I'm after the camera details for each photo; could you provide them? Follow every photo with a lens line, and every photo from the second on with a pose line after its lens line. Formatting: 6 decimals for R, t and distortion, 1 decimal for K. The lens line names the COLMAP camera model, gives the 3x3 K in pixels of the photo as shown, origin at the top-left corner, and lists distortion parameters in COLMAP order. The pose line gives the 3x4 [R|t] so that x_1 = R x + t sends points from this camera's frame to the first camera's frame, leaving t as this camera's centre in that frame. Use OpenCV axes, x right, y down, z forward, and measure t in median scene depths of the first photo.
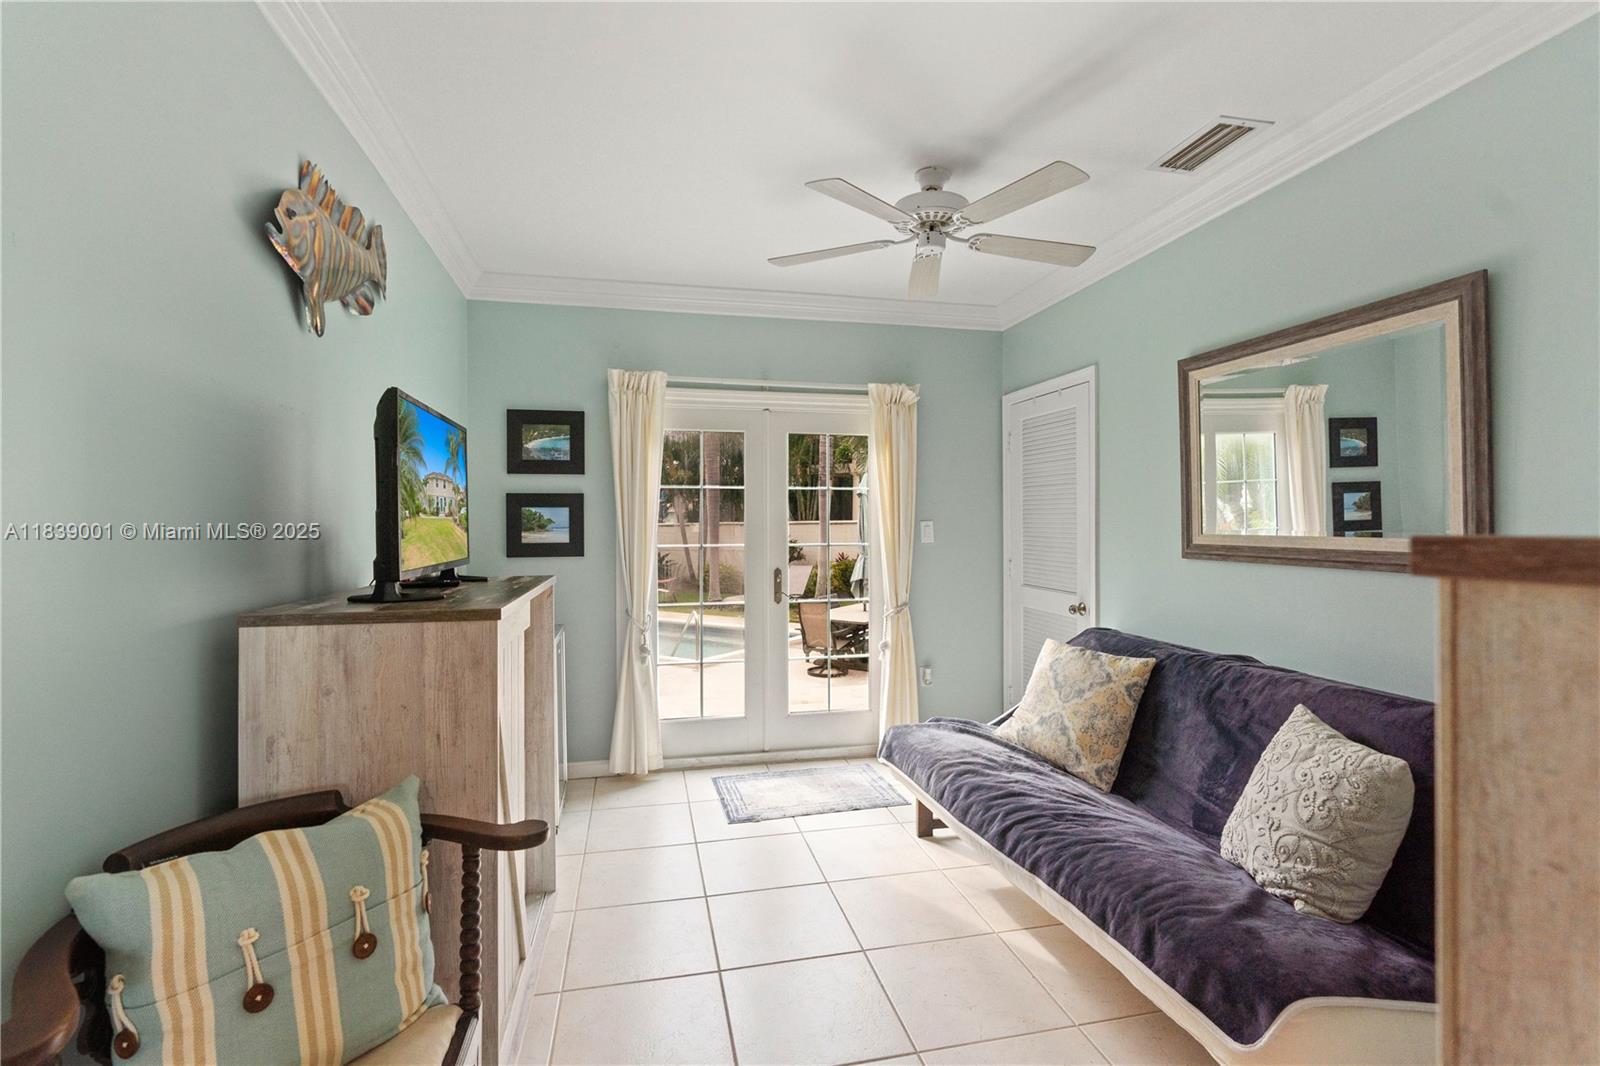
lens RADIAL K [[730.6, 0, 800.0], [0, 730.6, 528.3], [0, 0, 1]] dist [-0.001289, -0.001756]
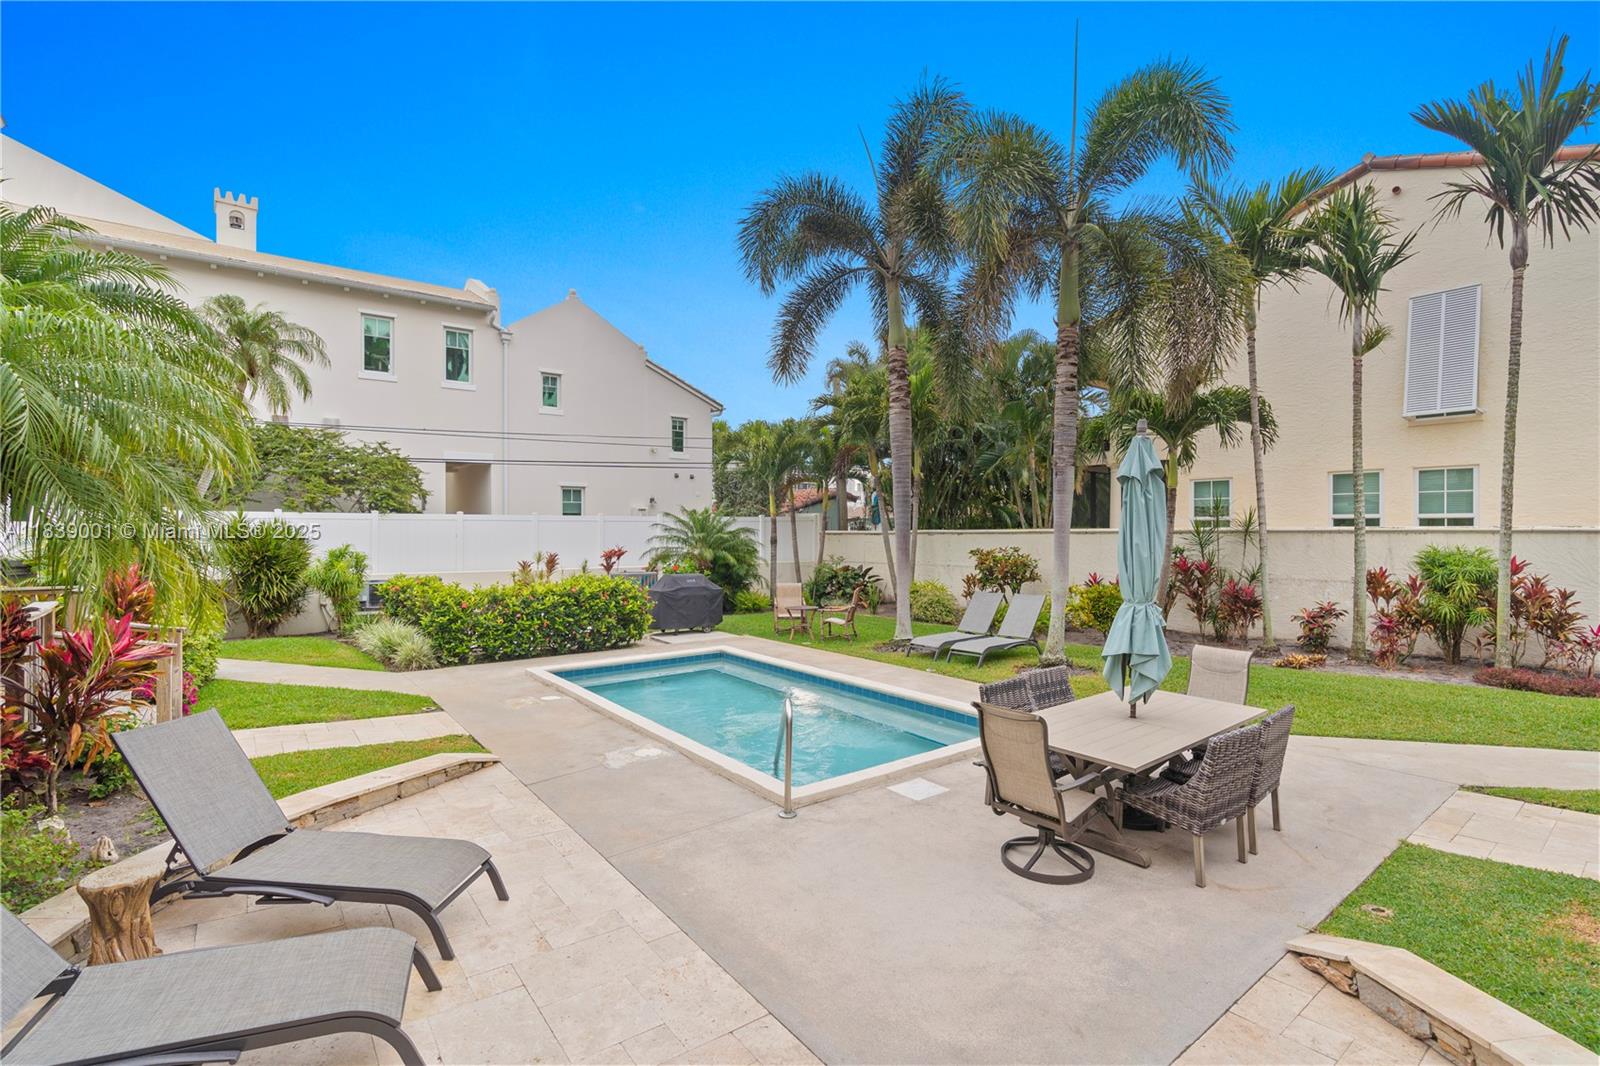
lens RADIAL K [[730.6, 0, 800.8], [0, 730.6, 526.9], [0, 0, 1]] dist [-0.001289, -0.001756]
pose [[0.946061, 0.010840, -0.323808, 0.025404], [-0.014784, 0.999843, -0.009721, -0.002350], [0.323652, 0.013983, 0.946073, 0.336242]]
